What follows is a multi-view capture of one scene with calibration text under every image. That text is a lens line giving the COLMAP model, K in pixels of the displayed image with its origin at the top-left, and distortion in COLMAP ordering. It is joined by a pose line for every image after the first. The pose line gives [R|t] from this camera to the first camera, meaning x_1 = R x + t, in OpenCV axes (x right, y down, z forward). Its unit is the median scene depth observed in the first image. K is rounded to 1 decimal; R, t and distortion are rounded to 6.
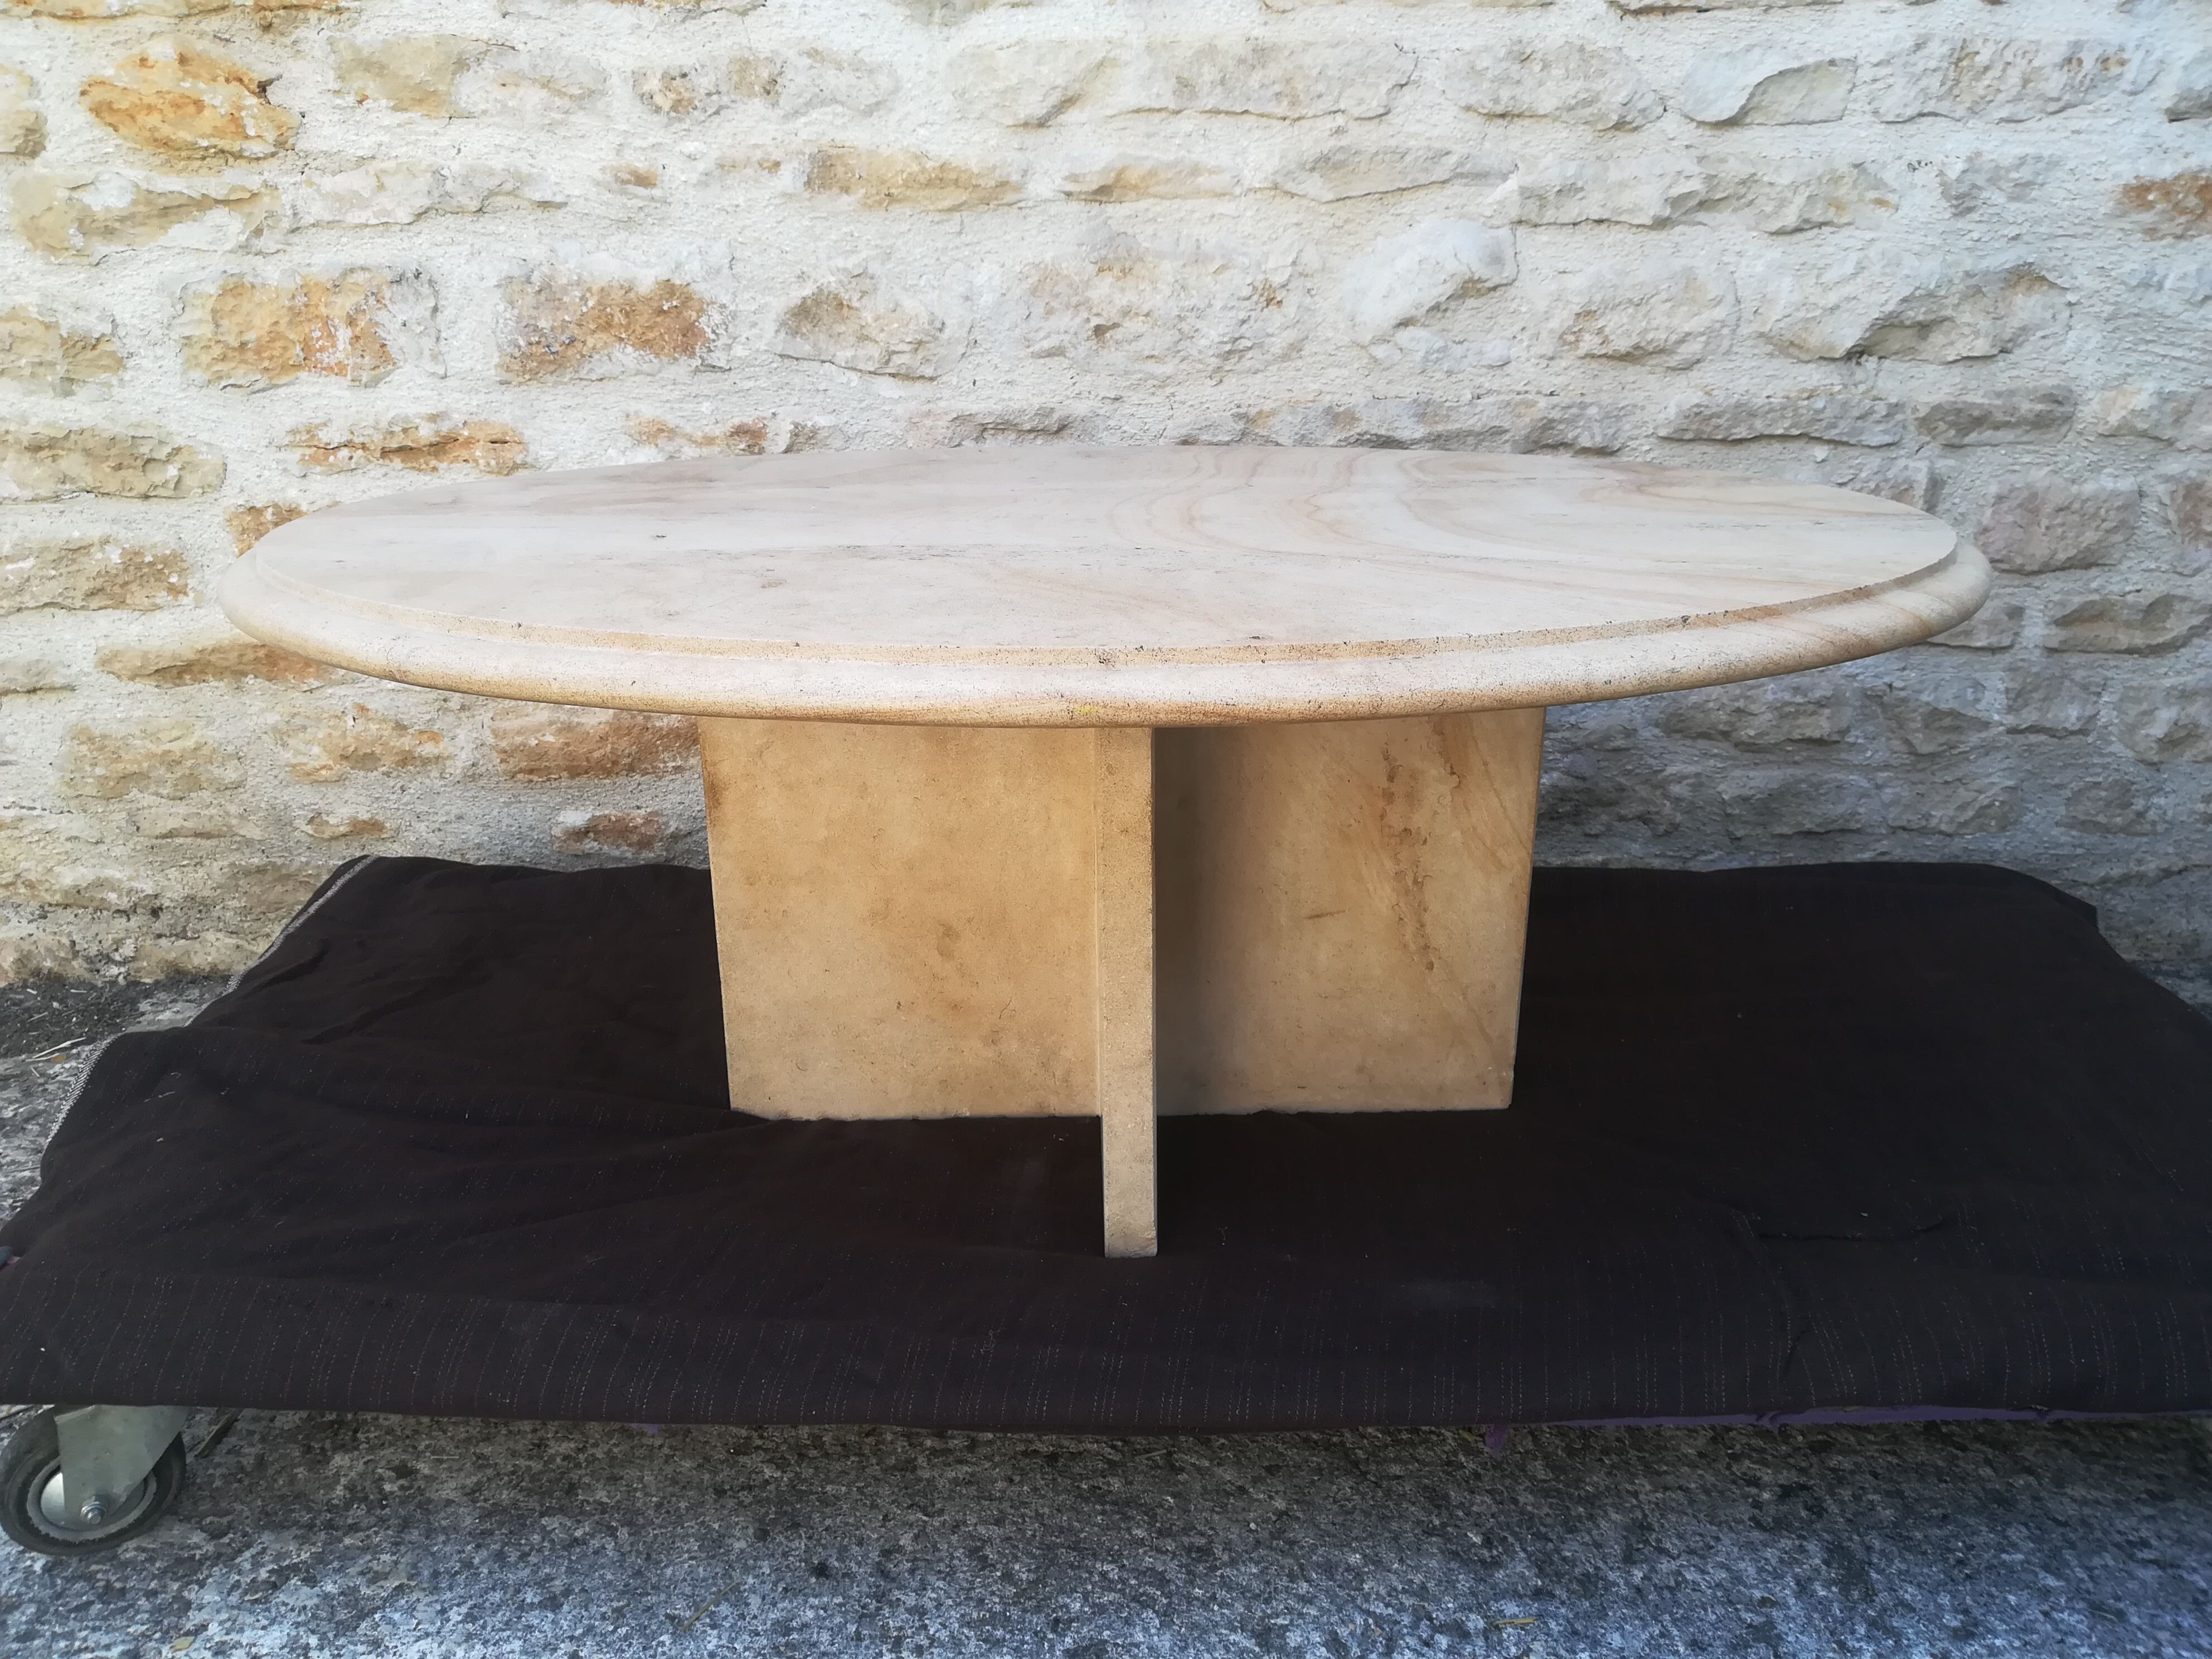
lens RADIAL K [[1731.3, 0, 1109.3], [0, 1731.3, 849.1], [0, 0, 1]] dist [0.041973, -0.069485]
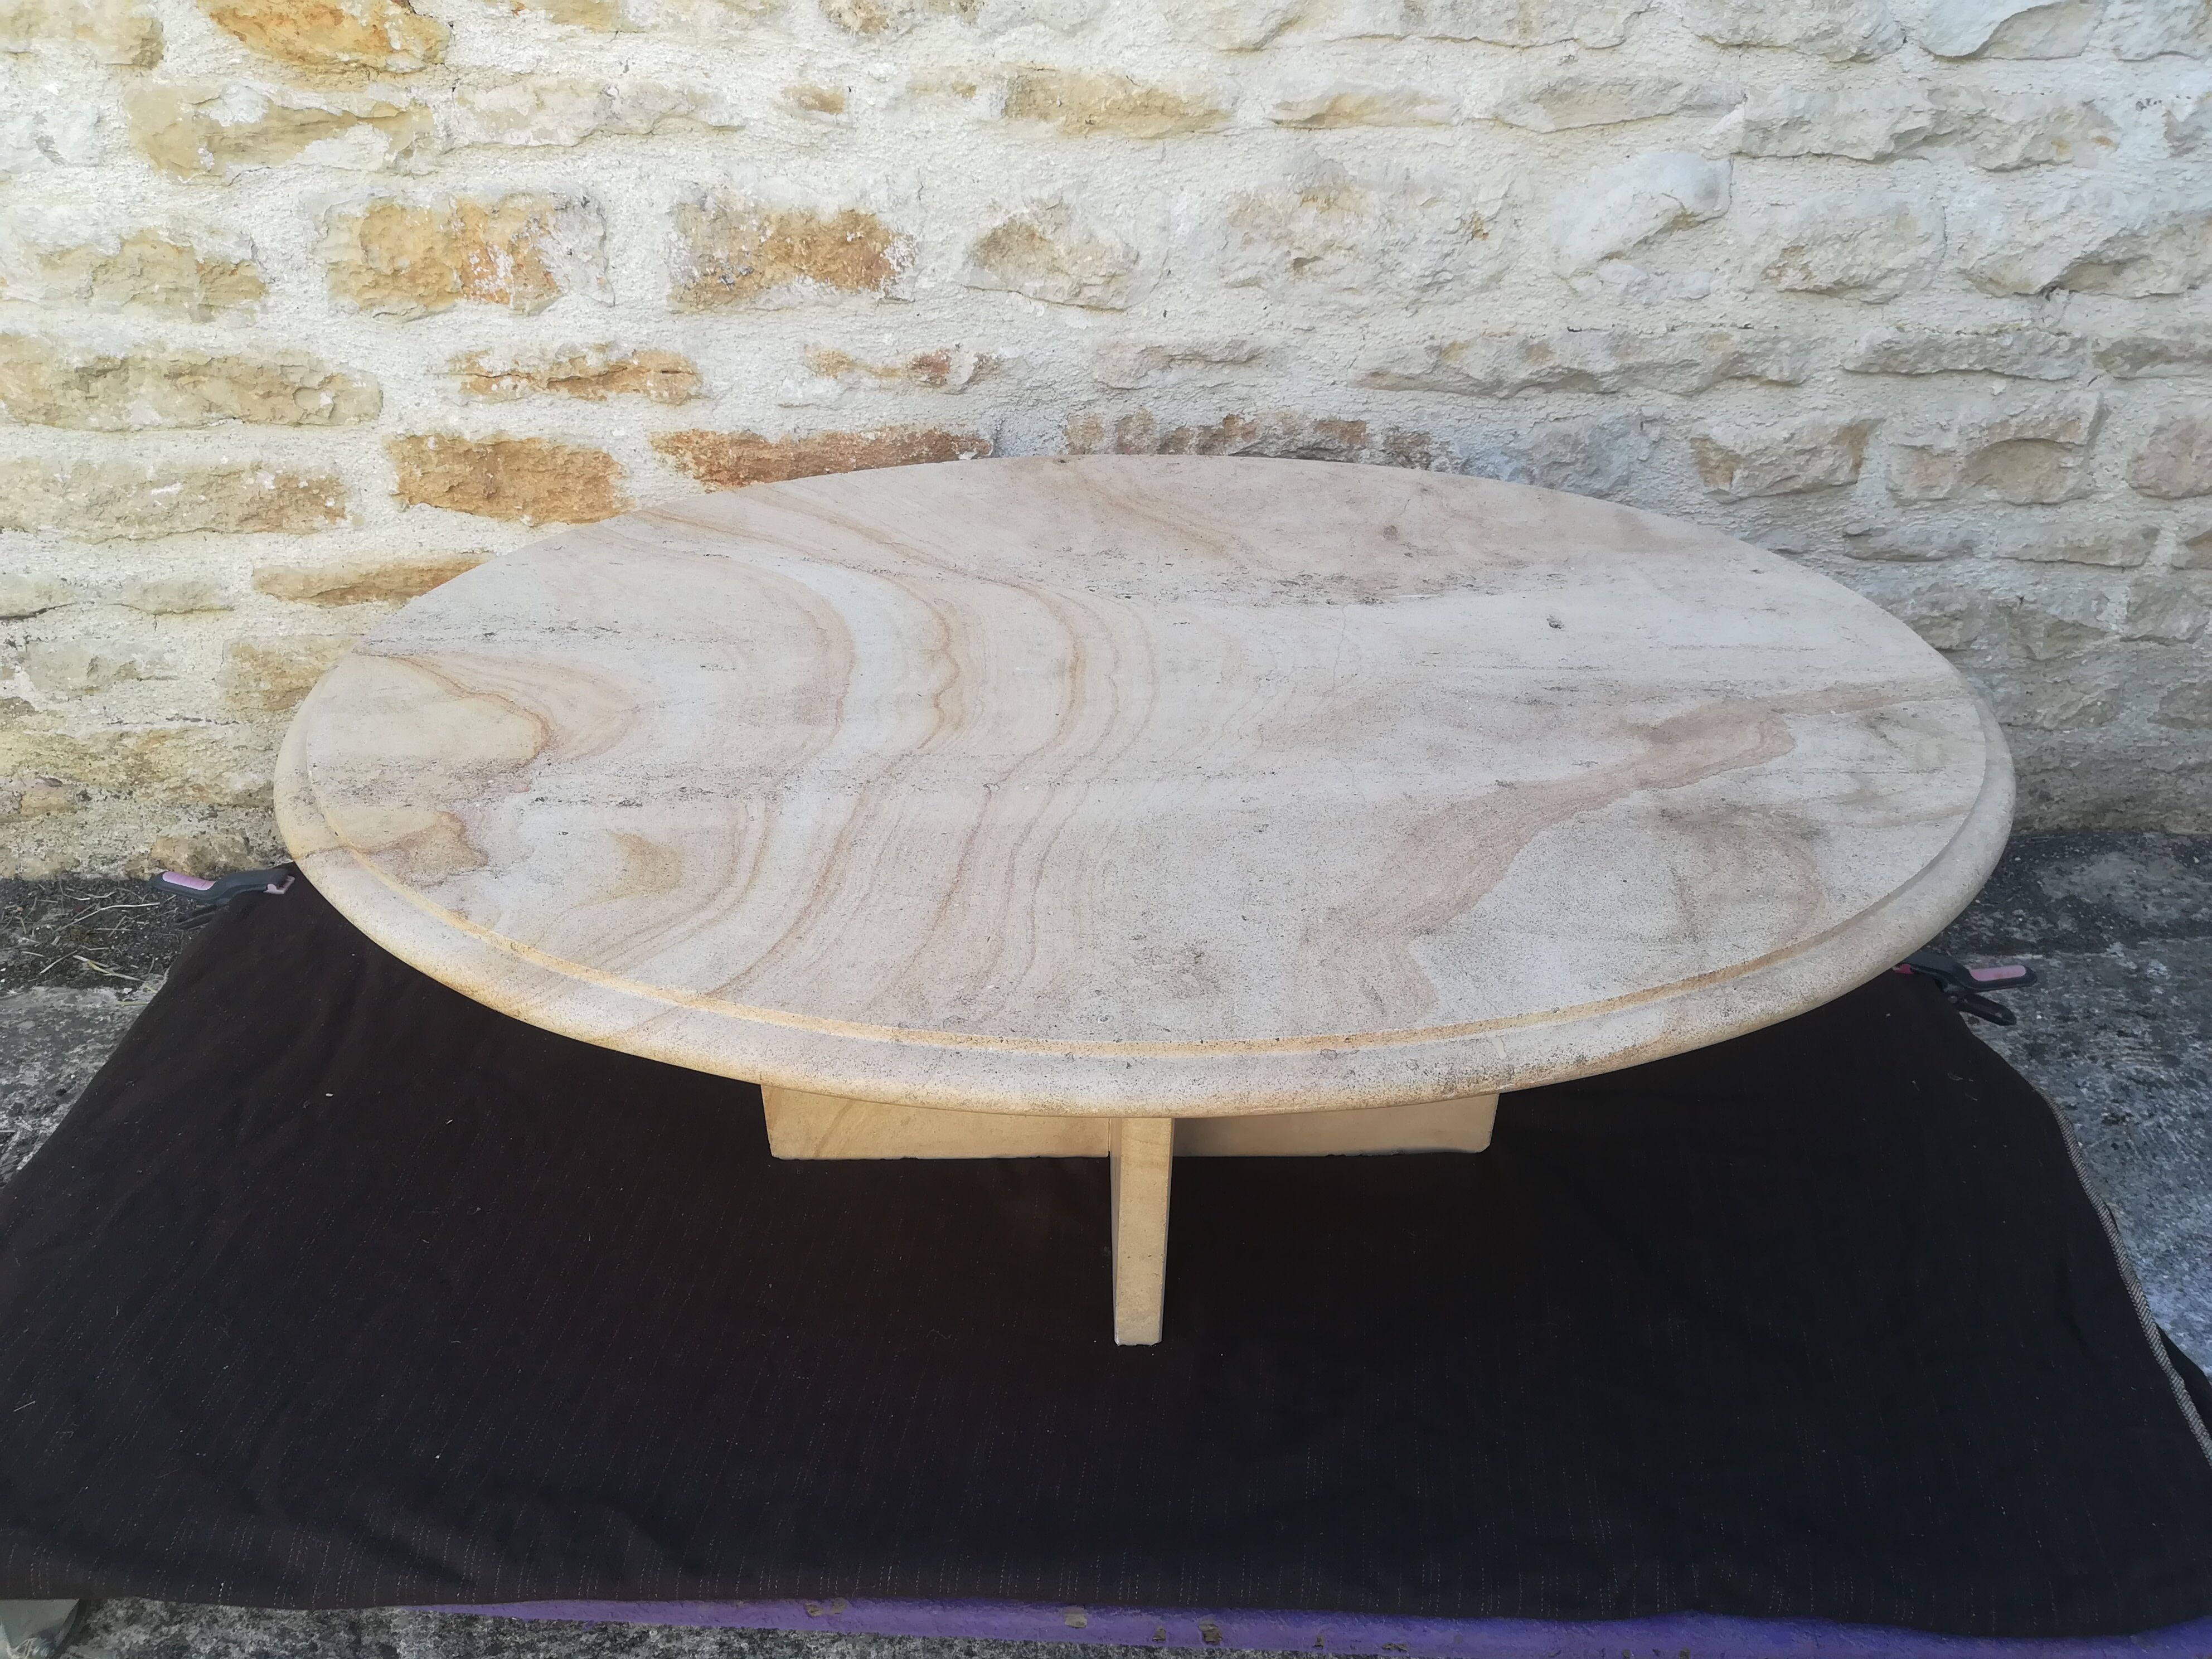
lens RADIAL K [[1731.3, 0, 1110.2], [0, 1731.3, 857.4], [0, 0, 1]] dist [0.041973, -0.069485]
pose [[0.998397, -0.008368, 0.055984, -0.164764], [-0.006850, 0.963881, 0.266246, -0.233730], [-0.056190, -0.266203, 0.962278, -0.010741]]
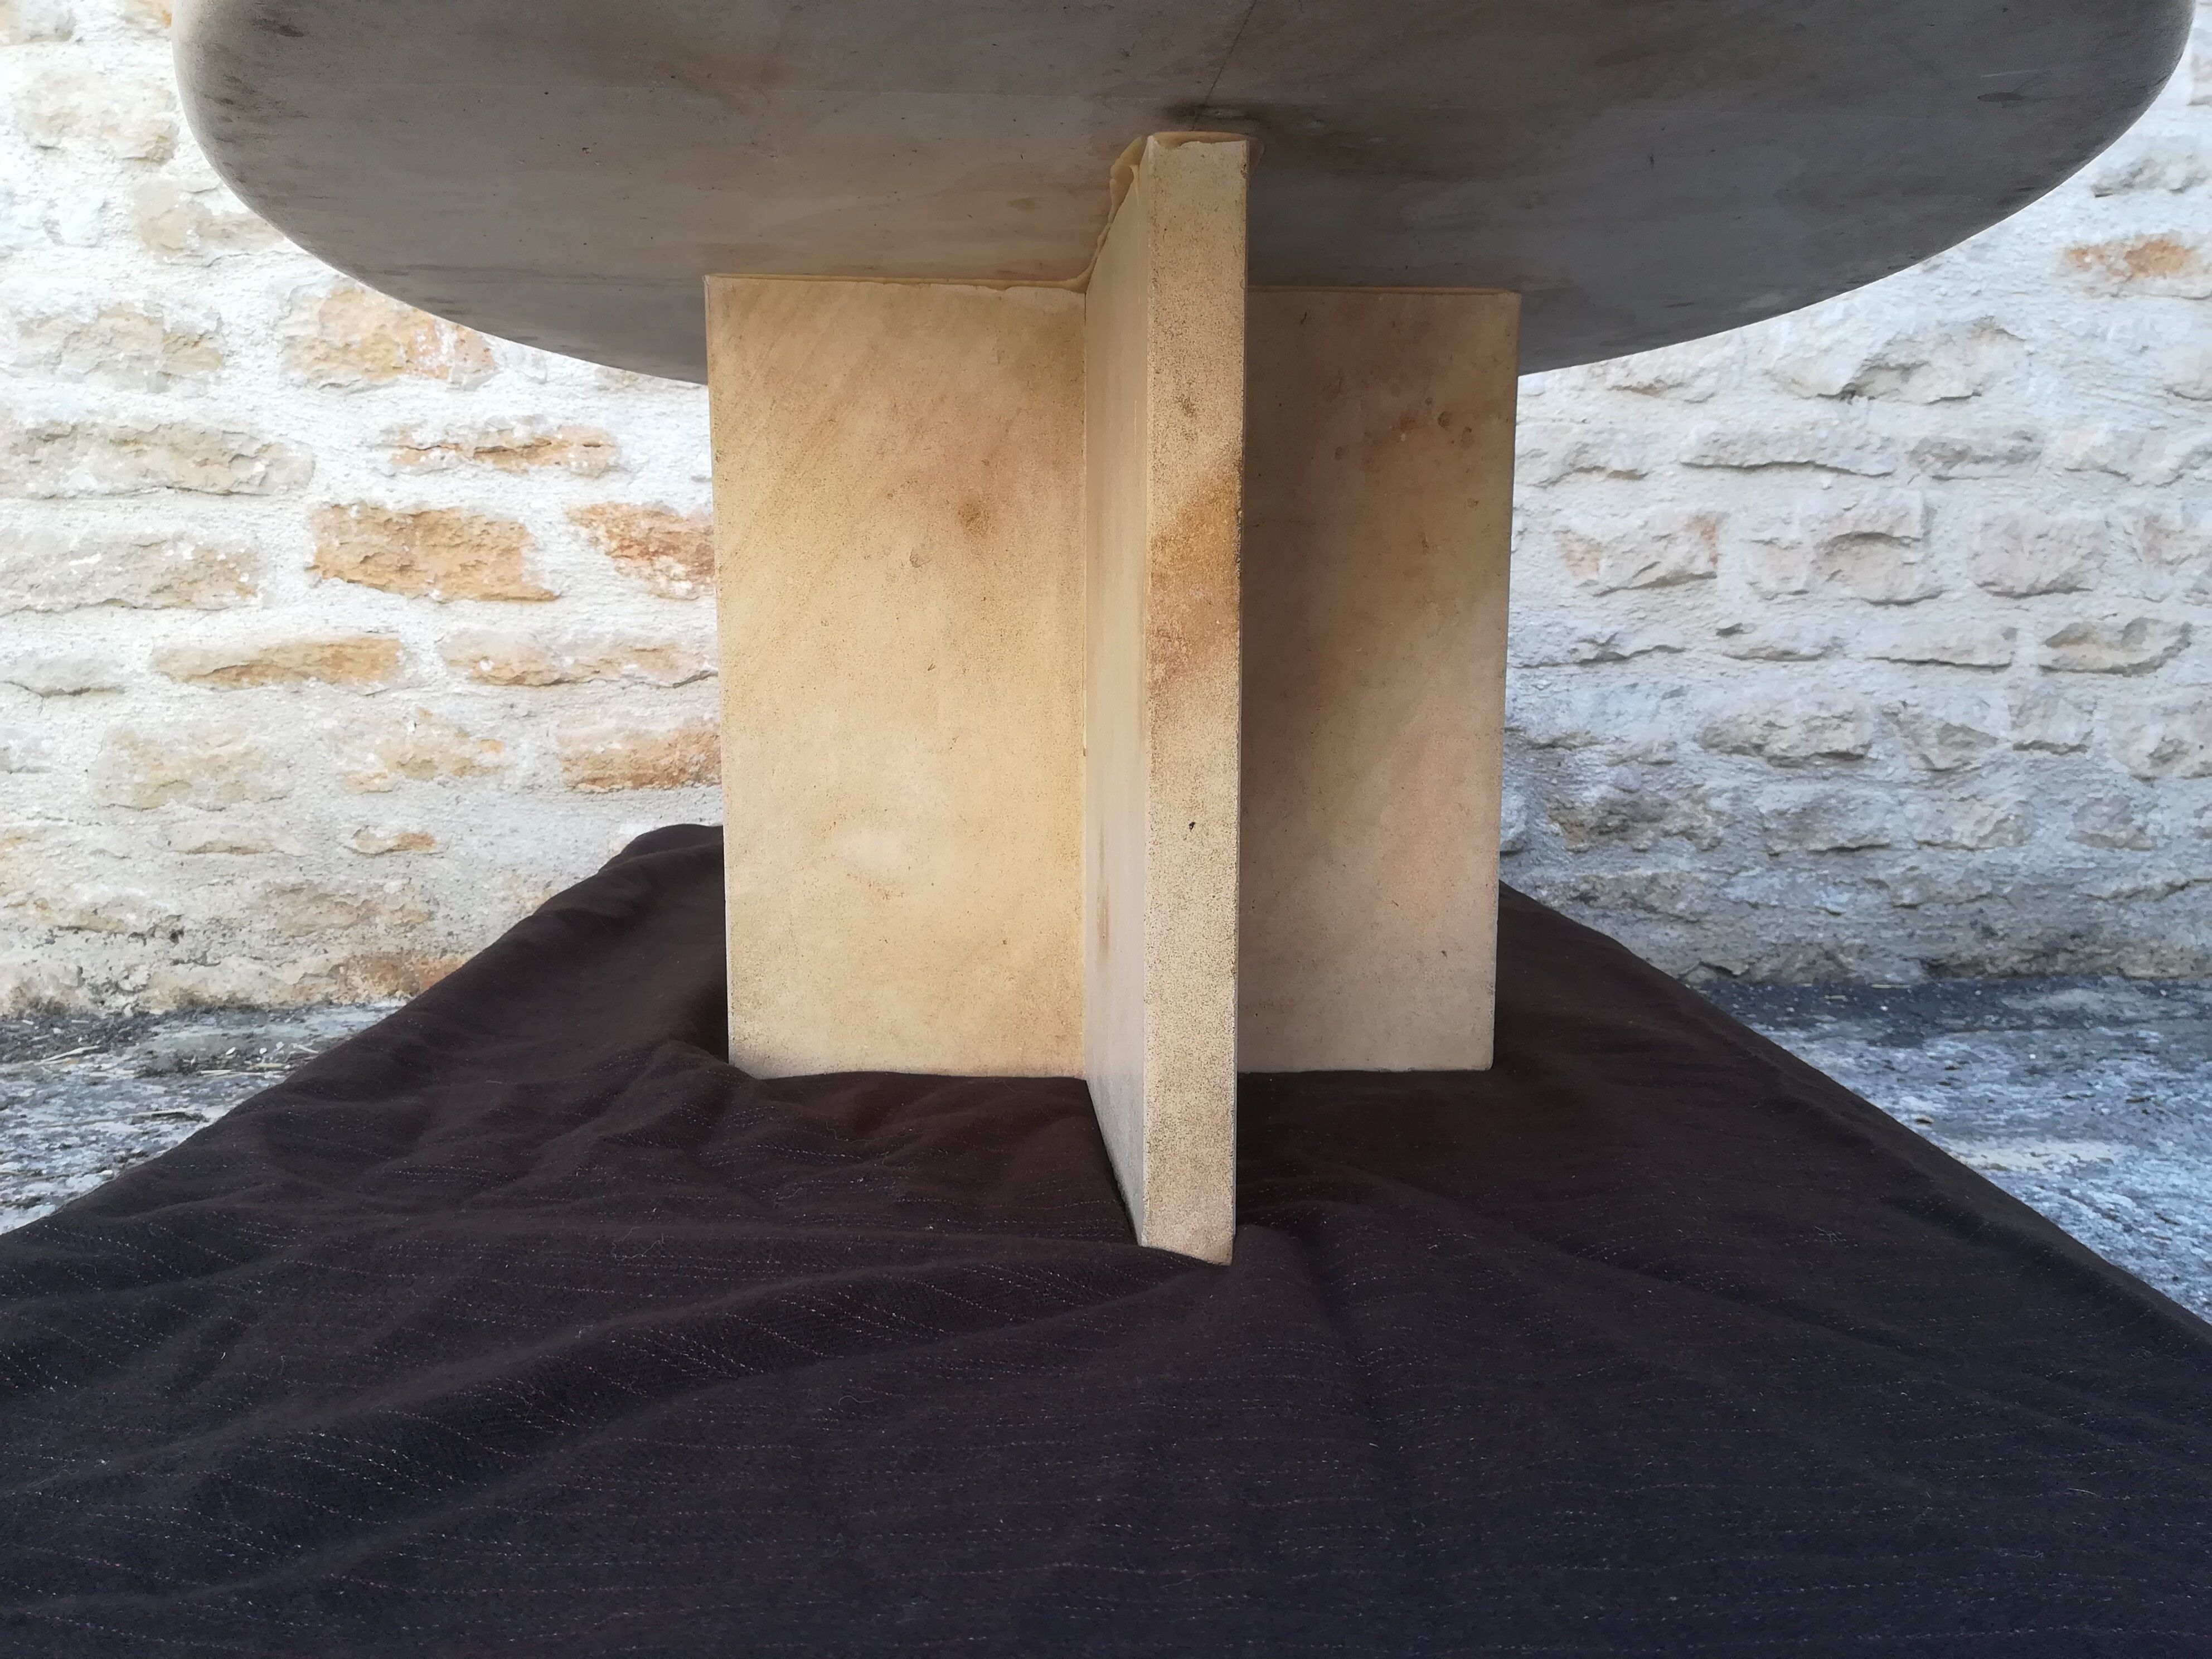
lens RADIAL K [[1731.3, 0, 1110.1], [0, 1731.3, 848.7], [0, 0, 1]] dist [0.041973, -0.069485]
pose [[0.996413, -0.002682, 0.084579, -0.133720], [0.021552, 0.974581, -0.222995, 0.235516], [-0.081831, 0.224018, 0.971143, 0.029540]]
